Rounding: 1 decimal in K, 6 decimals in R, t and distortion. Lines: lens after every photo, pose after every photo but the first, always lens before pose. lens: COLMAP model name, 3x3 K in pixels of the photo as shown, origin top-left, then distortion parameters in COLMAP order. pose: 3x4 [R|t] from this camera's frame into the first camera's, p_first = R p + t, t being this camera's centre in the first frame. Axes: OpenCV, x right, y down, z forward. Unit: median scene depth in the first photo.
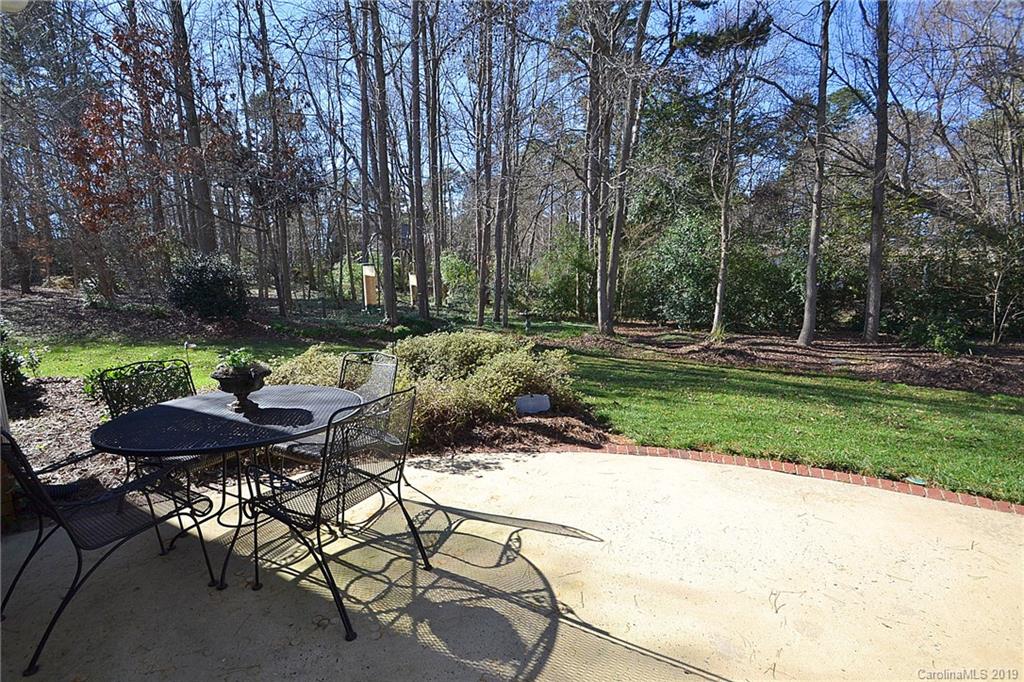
lens RADIAL K [[467.4, 0, 510.8], [0, 467.4, 385.0], [0, 0, 1]] dist [0.016072, -0.016970]
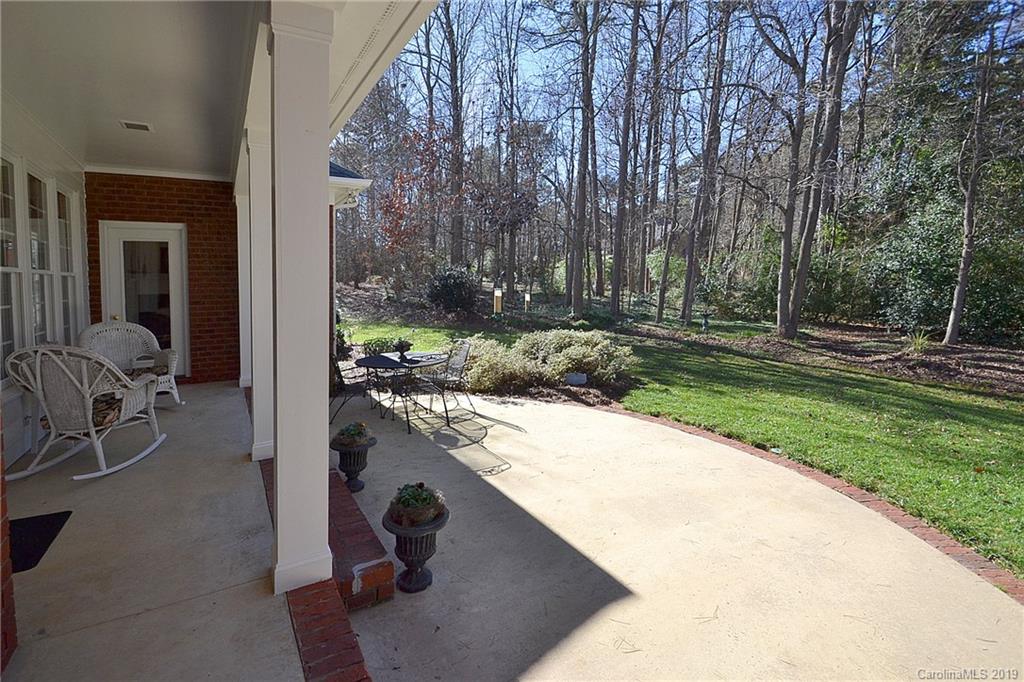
lens RADIAL K [[464.1, 0, 505.8], [0, 464.1, 314.8], [0, 0, 1]] dist [0.018249, -0.016700]
pose [[0.882886, 0.035280, -0.468261, 0.249016], [-0.095400, 0.989855, -0.105294, 0.006366], [0.459796, 0.137634, 0.877294, -0.227707]]
